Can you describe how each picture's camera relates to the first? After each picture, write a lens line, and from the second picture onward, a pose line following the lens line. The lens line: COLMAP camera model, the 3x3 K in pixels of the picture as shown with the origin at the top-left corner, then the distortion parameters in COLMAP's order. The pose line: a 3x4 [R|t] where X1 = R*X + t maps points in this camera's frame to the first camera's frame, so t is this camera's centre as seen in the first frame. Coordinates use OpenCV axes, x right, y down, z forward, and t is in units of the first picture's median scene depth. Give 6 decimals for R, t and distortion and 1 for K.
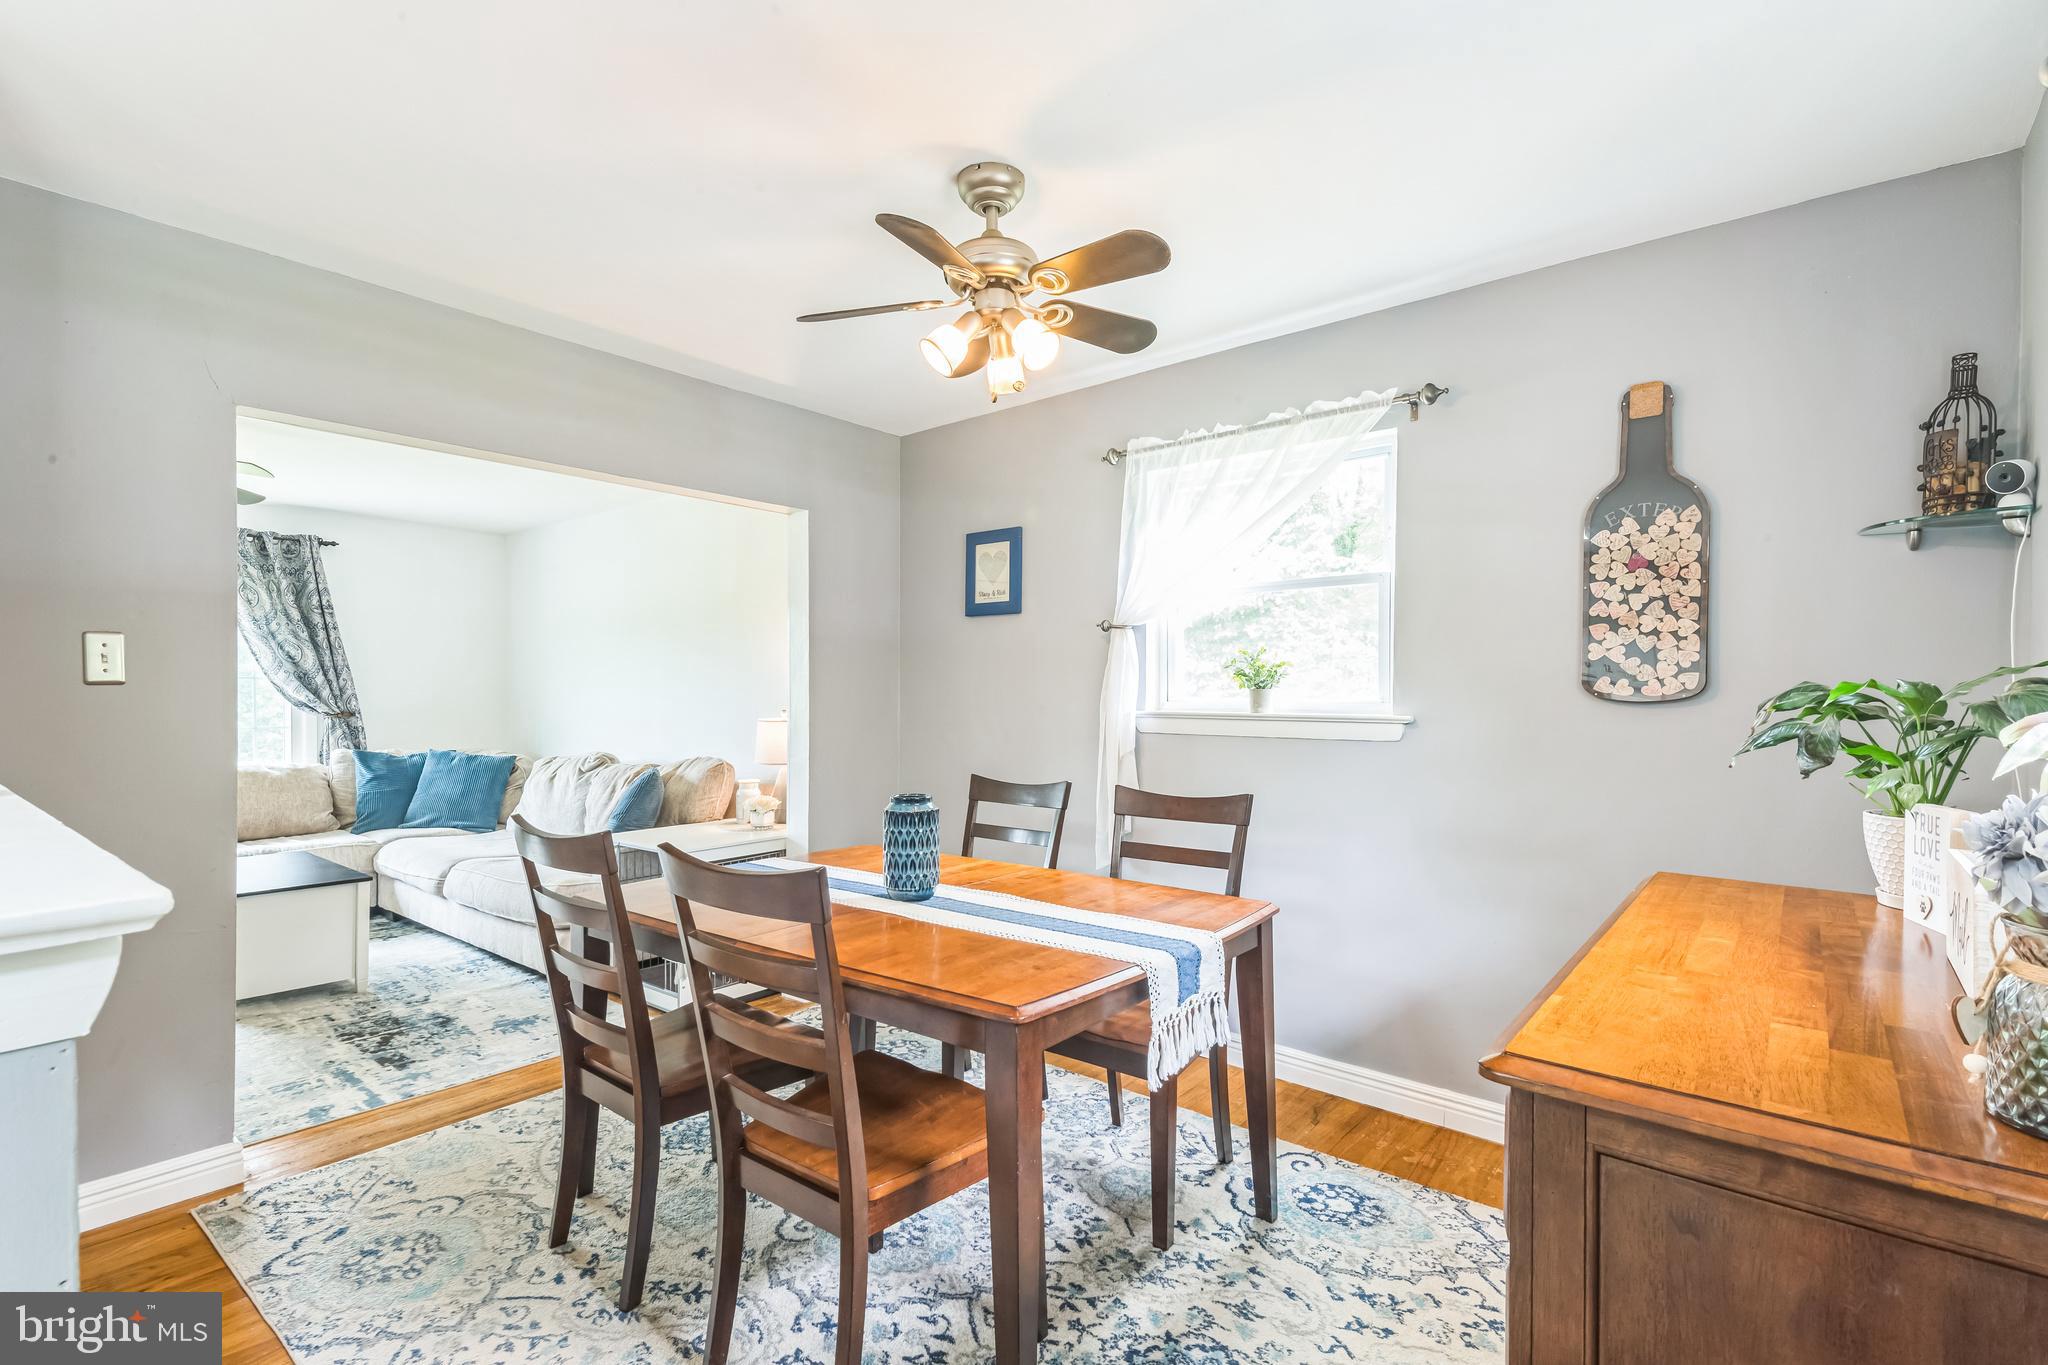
lens RADIAL K [[934.4, 0, 1024.2], [0, 934.4, 701.5], [0, 0, 1]] dist [0.048520, -0.017870]
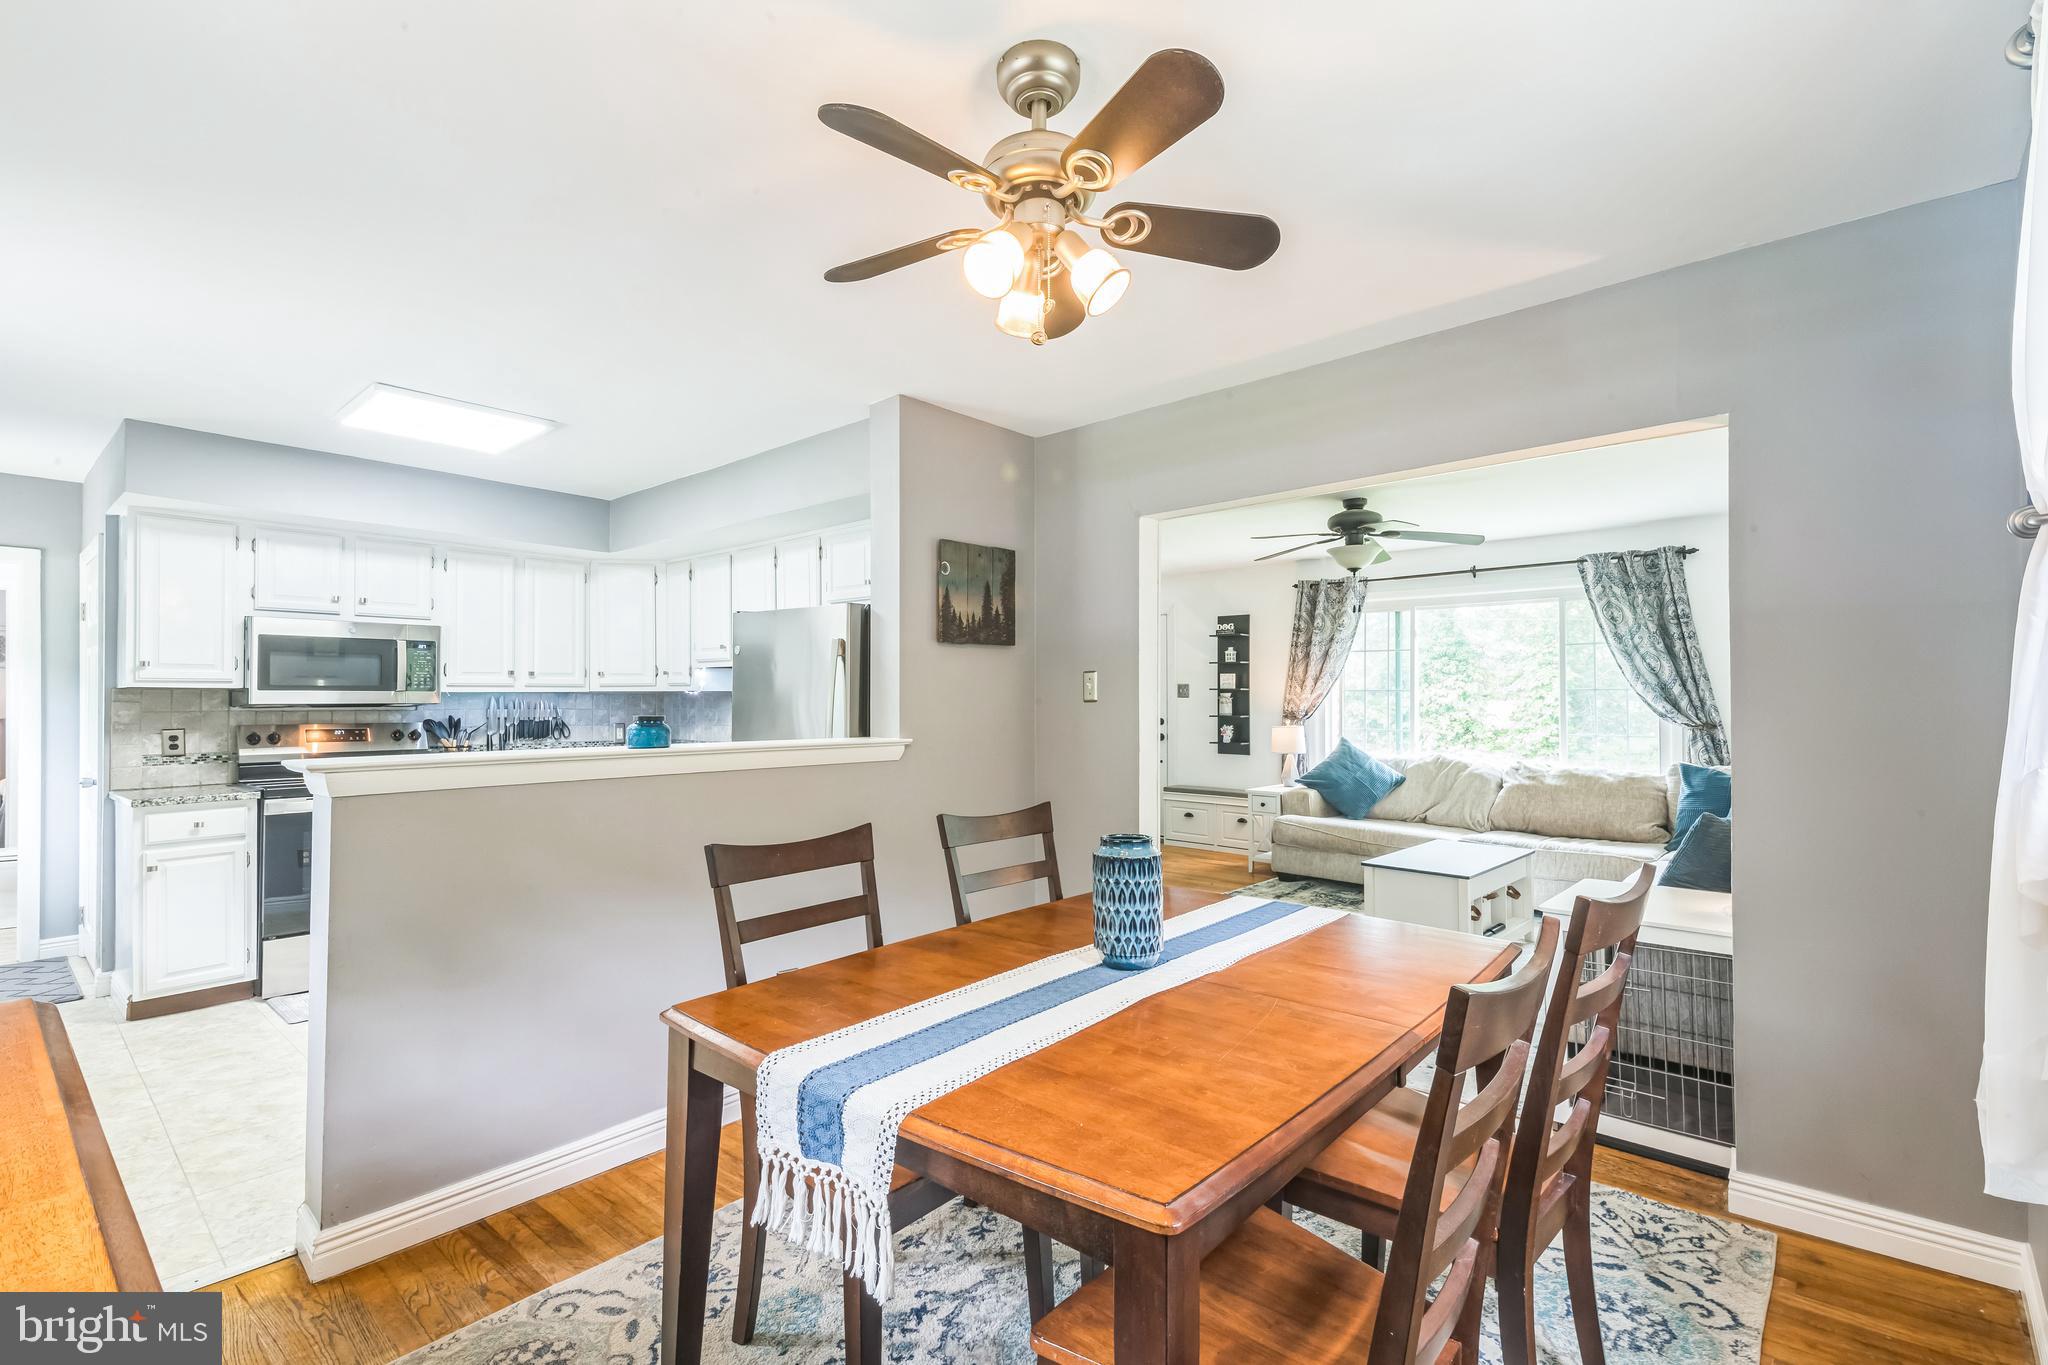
lens RADIAL K [[934.4, 0, 1024.3], [0, 934.4, 690.3], [0, 0, 1]] dist [0.048520, -0.017870]
pose [[-0.035854, -0.009847, -0.999309, 0.581418], [-0.003451, 0.999947, -0.009729, -0.023537], [0.999351, 0.003100, -0.035886, 0.775581]]
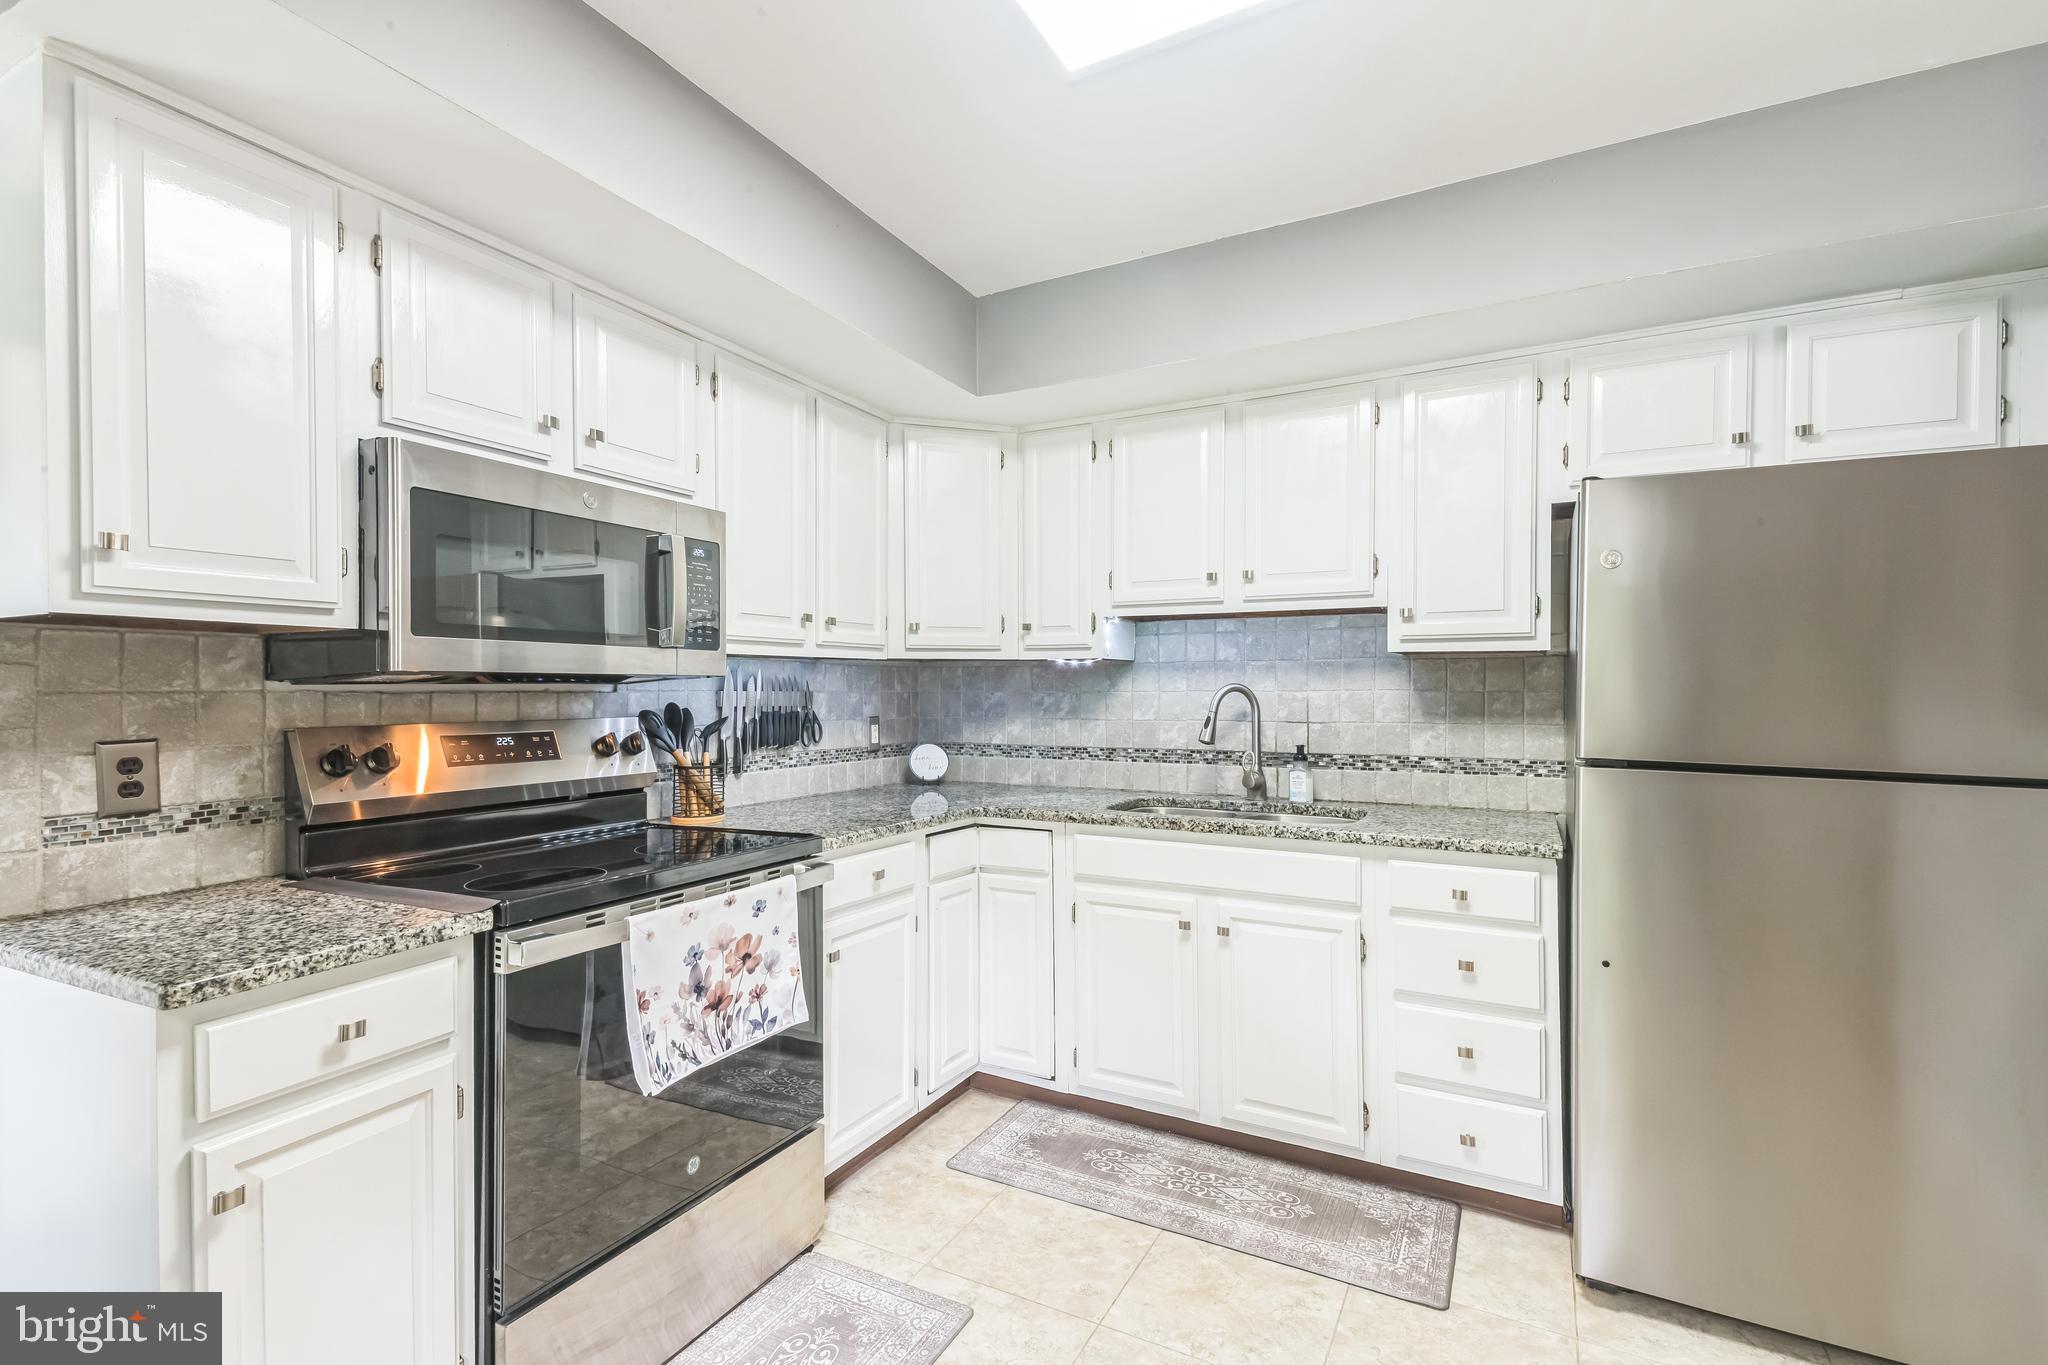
lens RADIAL K [[934.4, 0, 1025.5], [0, 934.4, 691.8], [0, 0, 1]] dist [0.048520, -0.017870]
pose [[0.207305, 0.002653, -0.978273, -0.262961], [-0.003039, 0.999993, 0.002068, -0.001933], [0.978272, 0.002544, 0.207311, -0.260779]]
